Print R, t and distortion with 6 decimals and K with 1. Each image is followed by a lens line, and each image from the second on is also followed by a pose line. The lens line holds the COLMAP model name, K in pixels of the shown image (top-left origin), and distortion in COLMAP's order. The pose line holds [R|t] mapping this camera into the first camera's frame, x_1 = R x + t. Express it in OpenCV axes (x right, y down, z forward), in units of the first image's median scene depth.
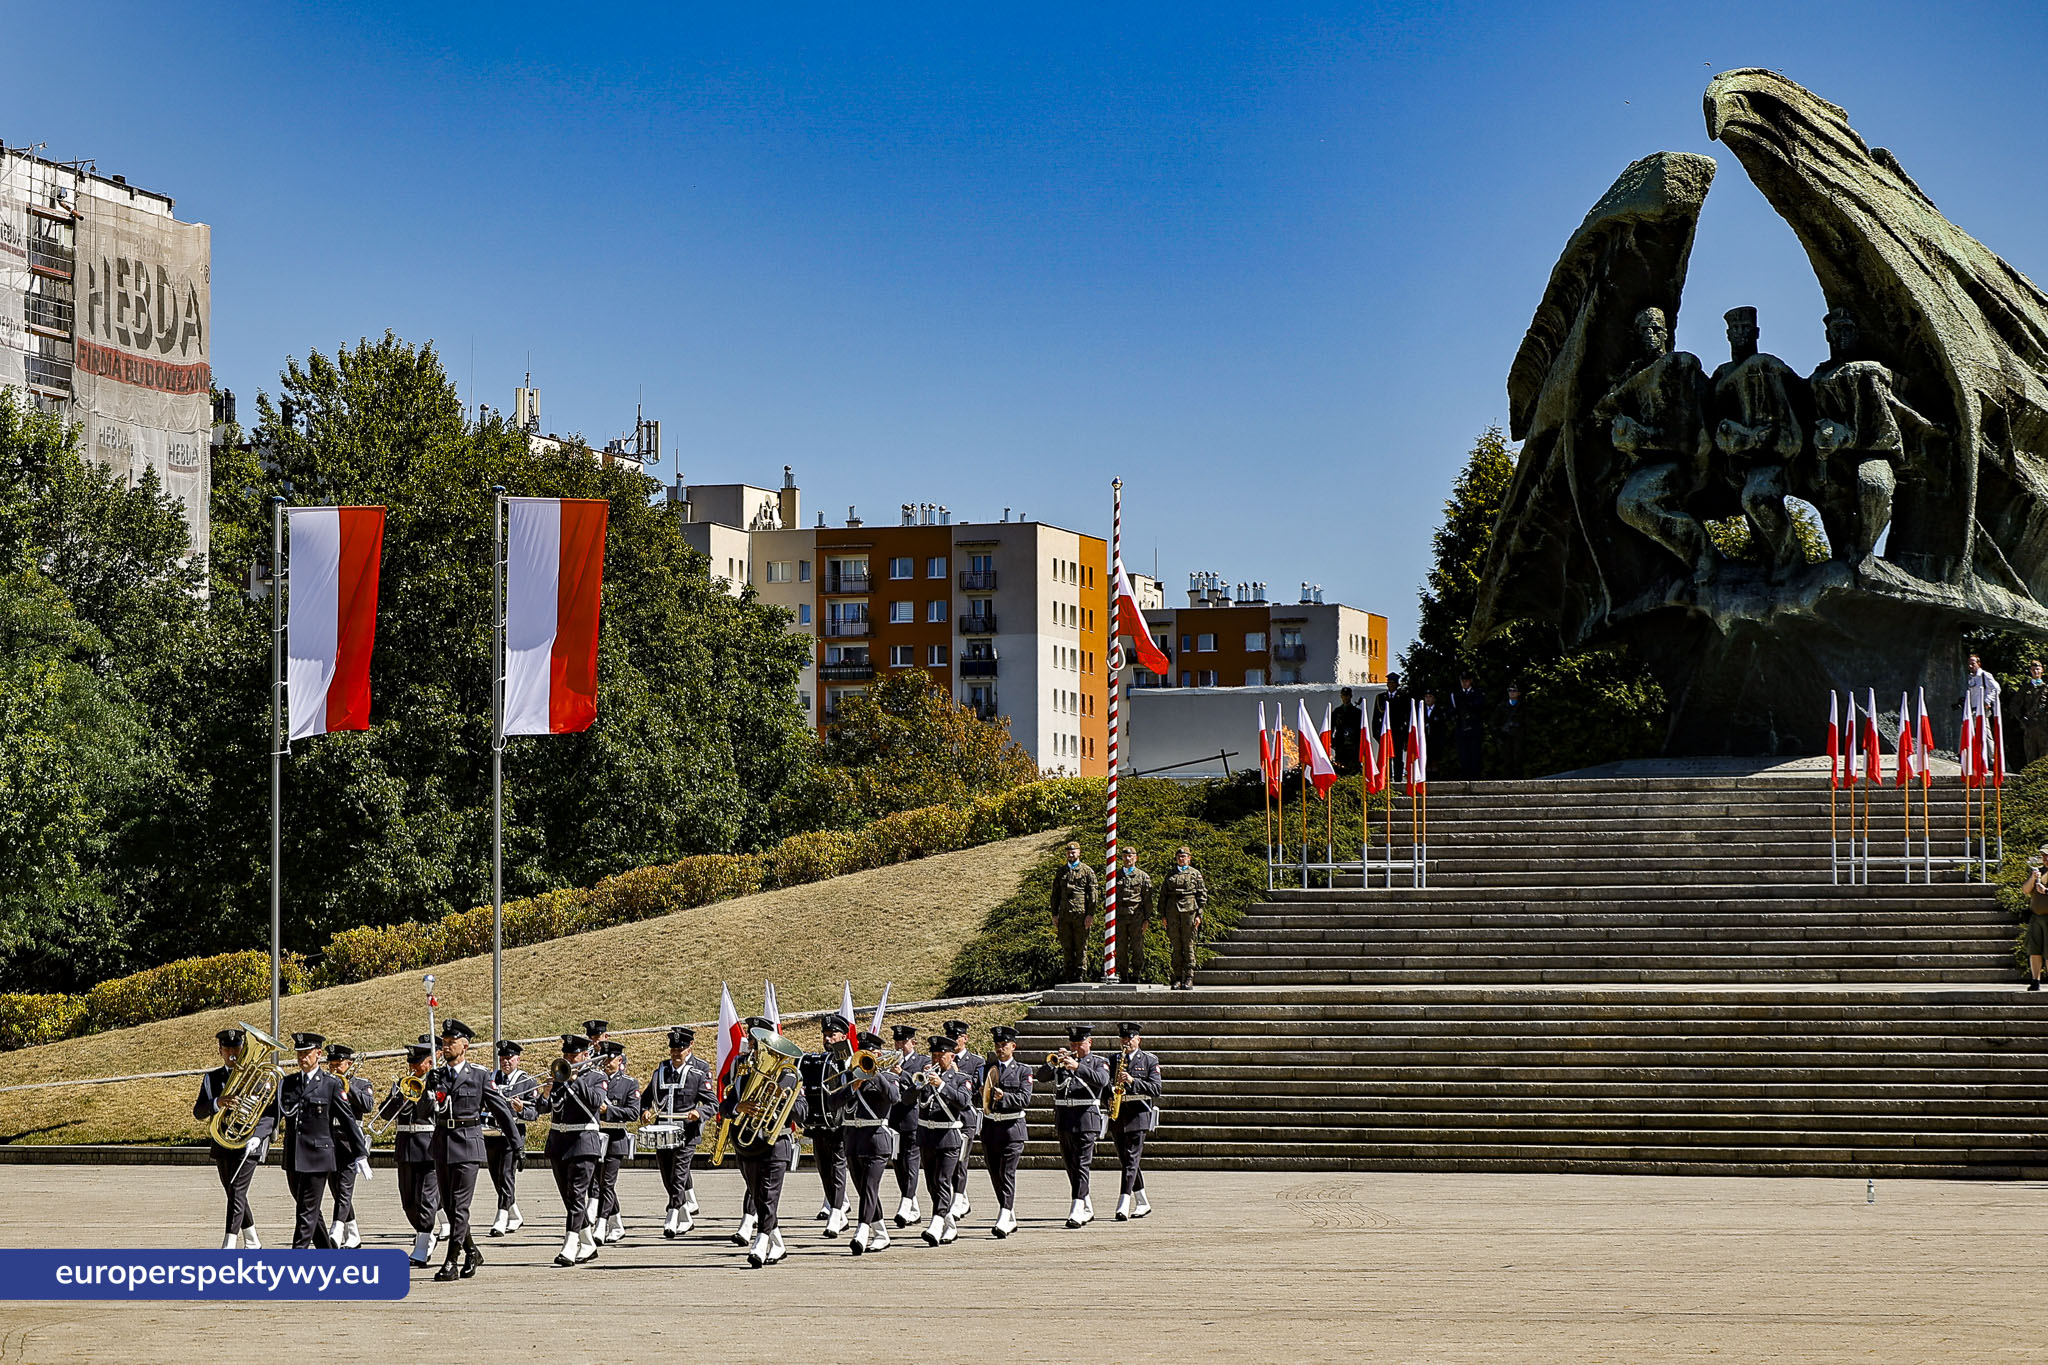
lens RADIAL K [[5289.9, 0, 1023.9], [0, 5289.9, 684.9], [0, 0, 1]] dist [-0.058493, 0.000000]
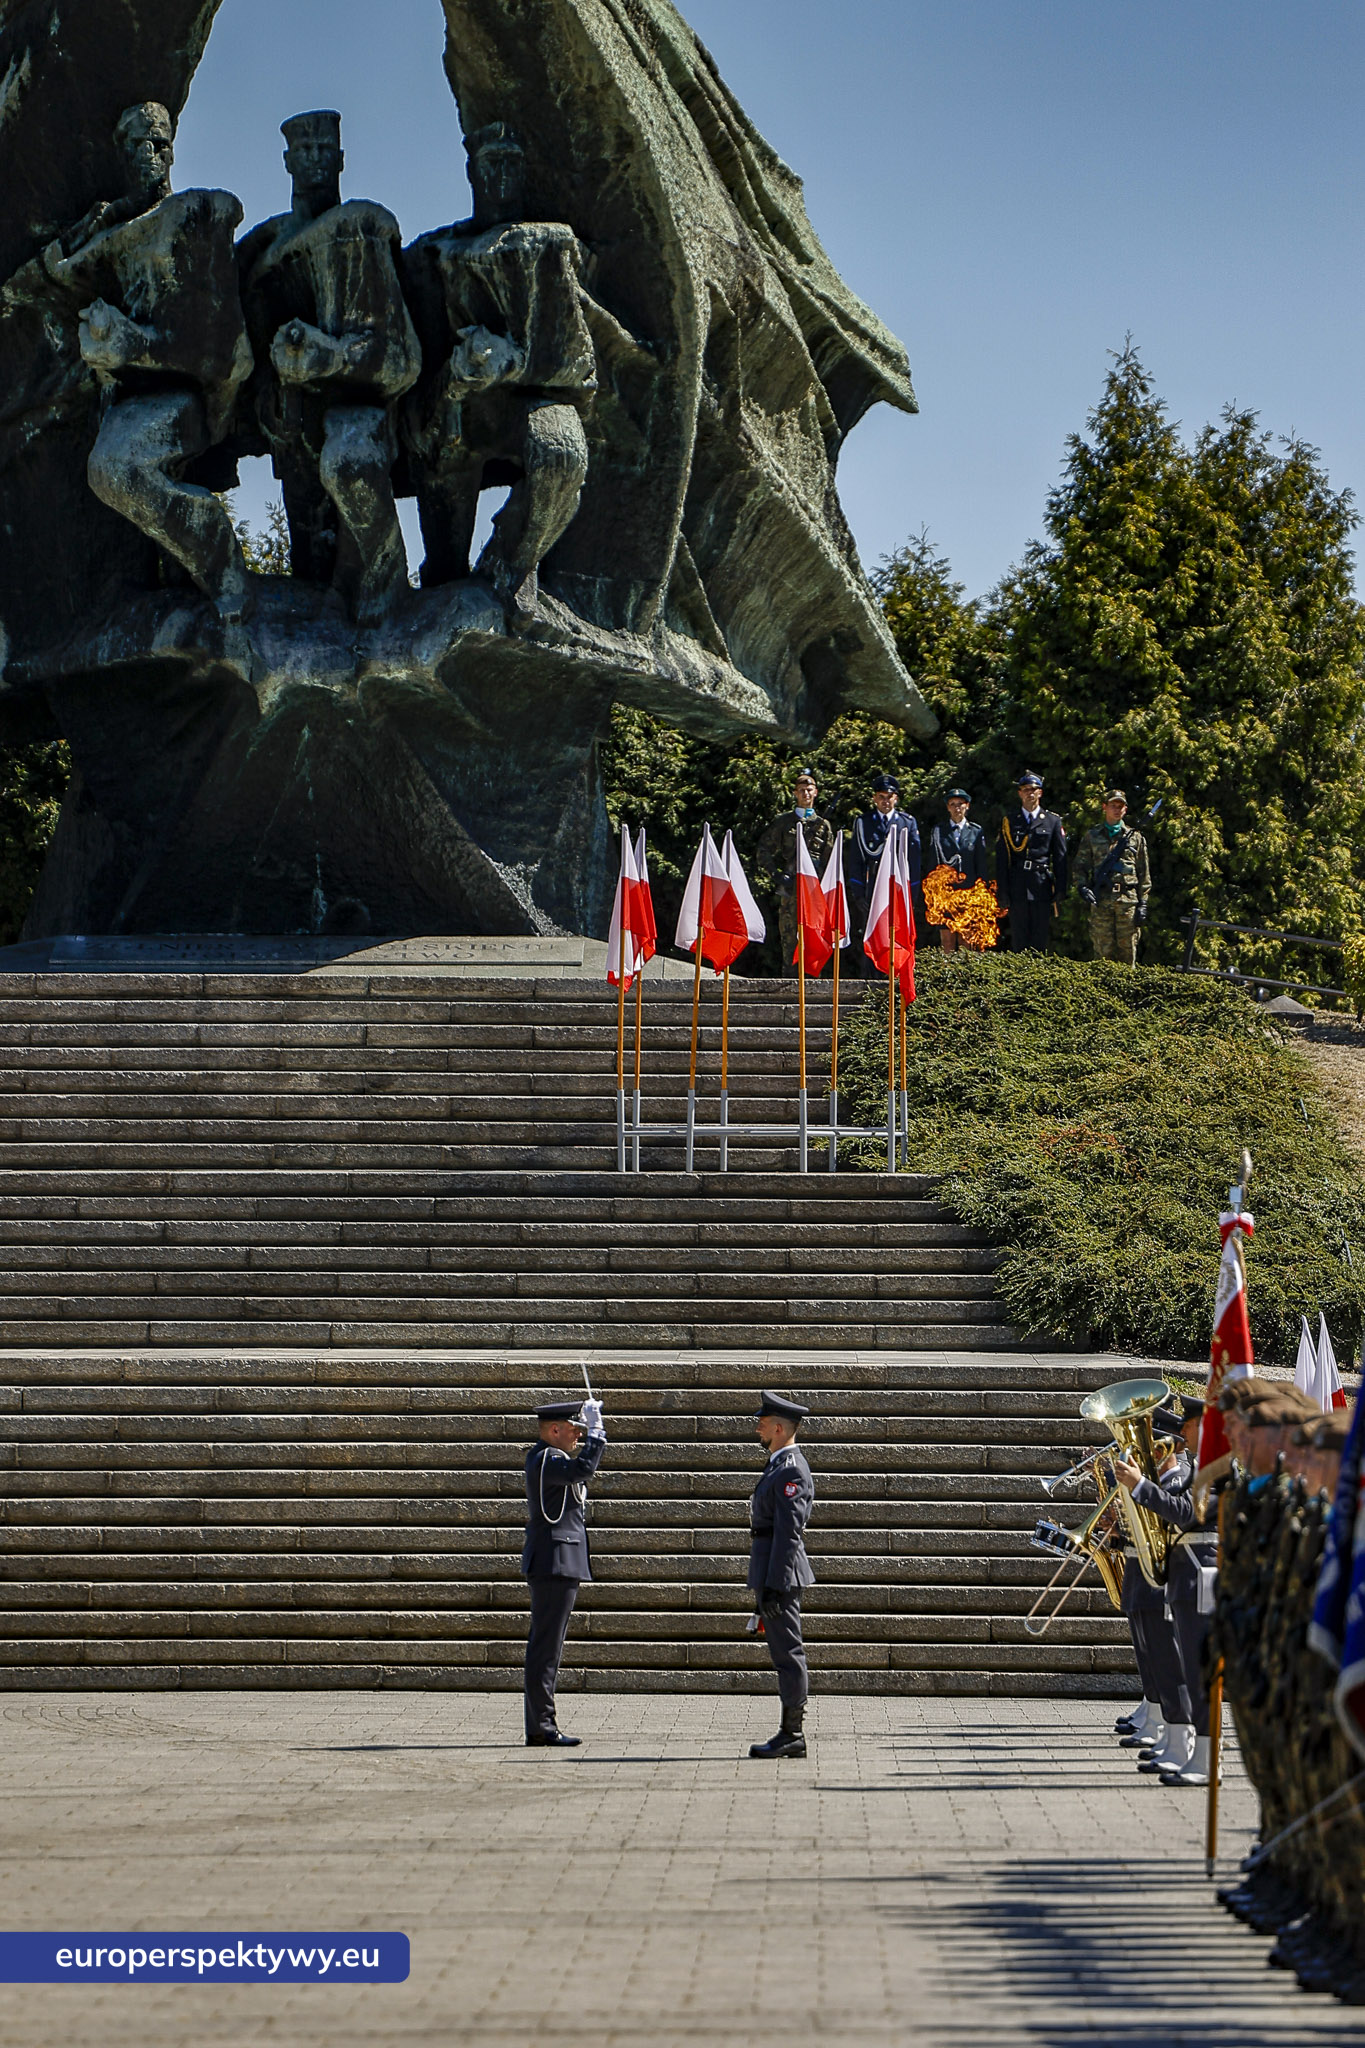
lens RADIAL K [[10225.0, 0, 682.7], [0, 10225.0, 1022.1], [0, 0, 1]] dist [1.131664, 0.000000]
pose [[0.948342, 0.016125, 0.316841, -0.164673], [-0.024064, 0.999486, 0.021159, -0.001042], [-0.316337, -0.027691, 0.948243, -0.025136]]
